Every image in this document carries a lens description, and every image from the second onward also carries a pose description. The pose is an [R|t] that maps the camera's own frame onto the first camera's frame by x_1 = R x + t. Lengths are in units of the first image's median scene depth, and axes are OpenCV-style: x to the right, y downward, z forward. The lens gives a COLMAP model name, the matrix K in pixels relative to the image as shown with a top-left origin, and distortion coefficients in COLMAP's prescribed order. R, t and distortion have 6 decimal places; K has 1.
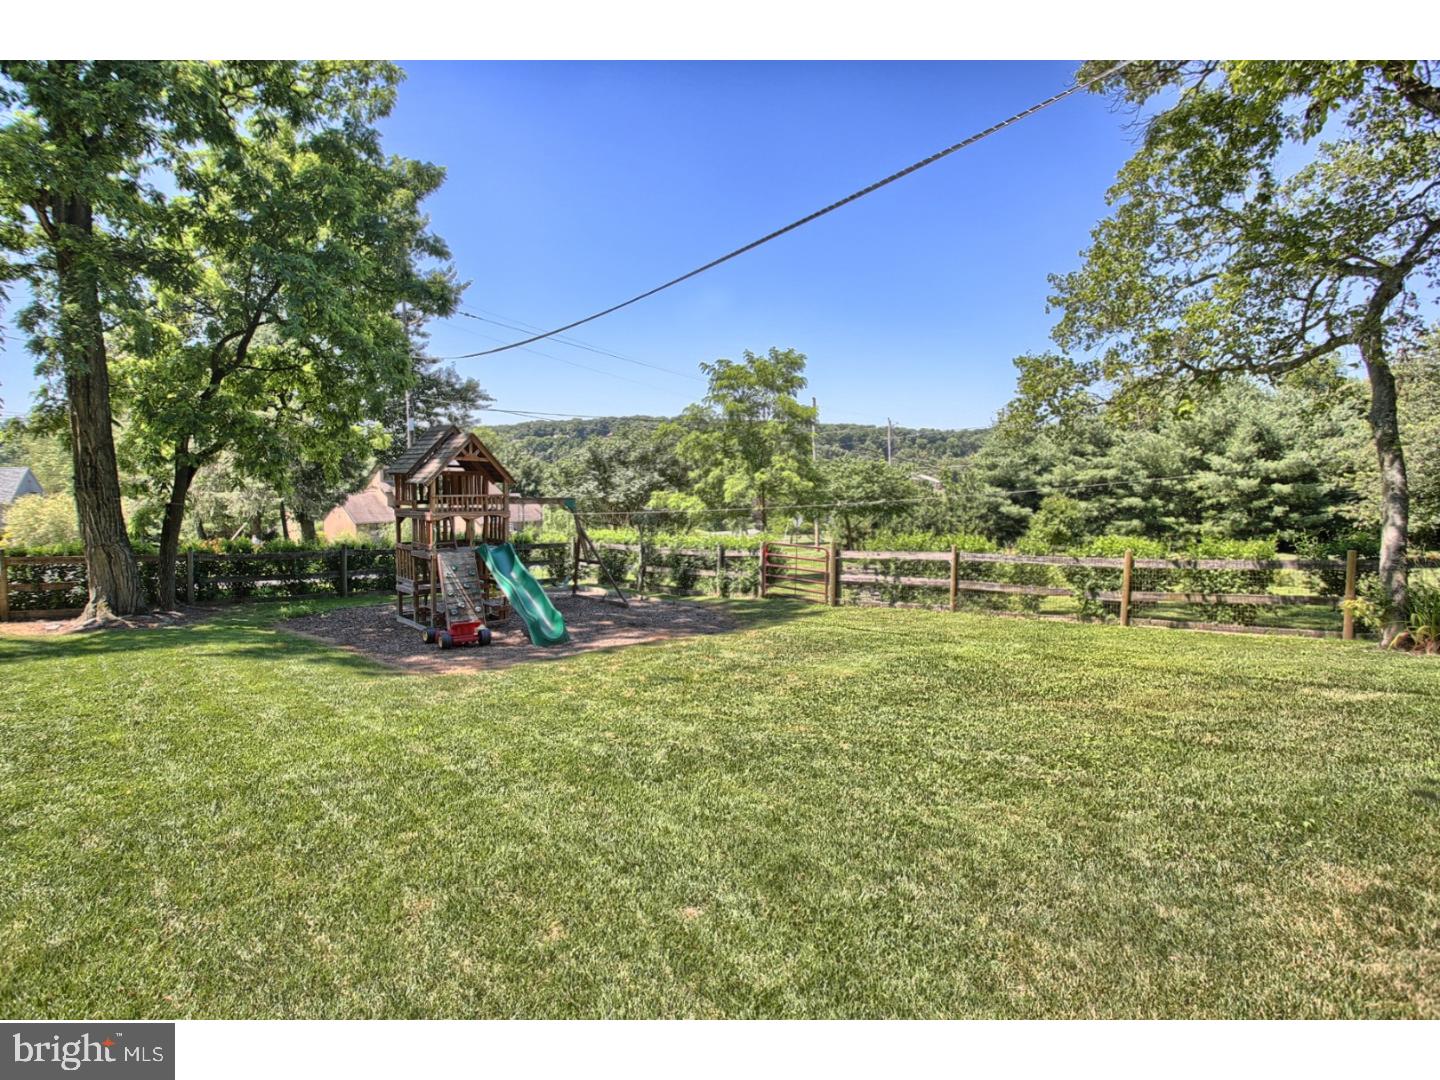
lens RADIAL K [[639.6, 0, 720.0], [0, 639.6, 540.0], [0, 0, 1]] dist [-0.028720, 0.000457]
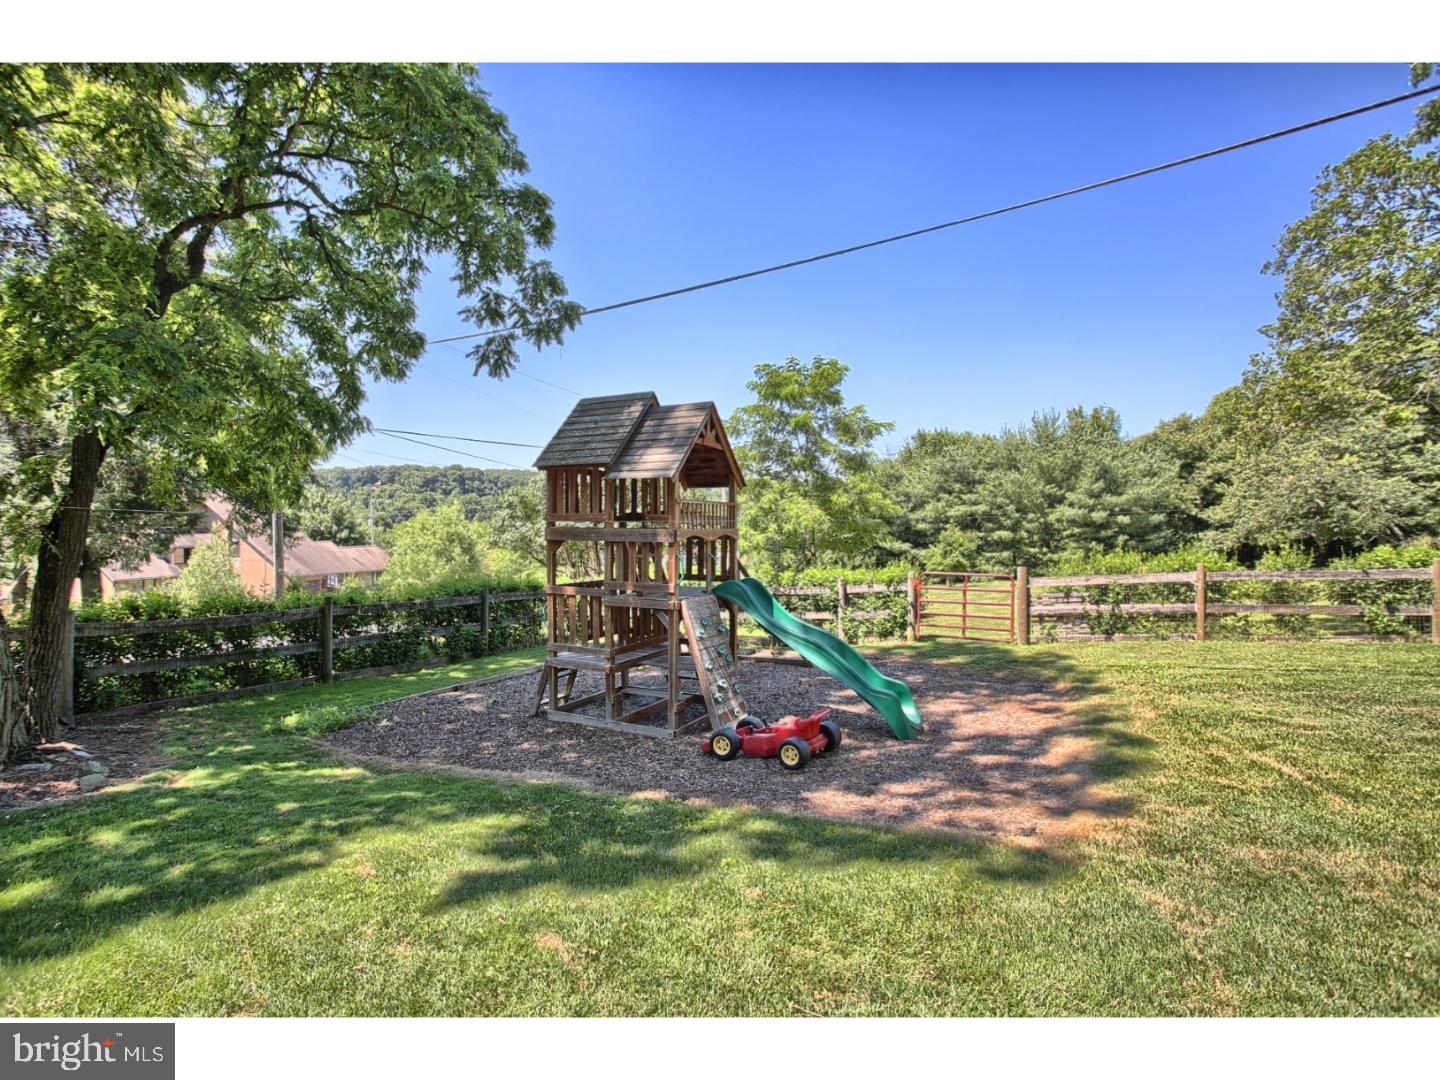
lens RADIAL K [[639.6, 0, 720.0], [0, 639.6, 540.0], [0, 0, 1]] dist [-0.028720, 0.000457]
pose [[0.958262, -0.018674, 0.285280, -0.140633], [0.038903, 0.997100, -0.065408, 0.001900], [-0.283231, 0.073776, 0.956210, 0.101240]]
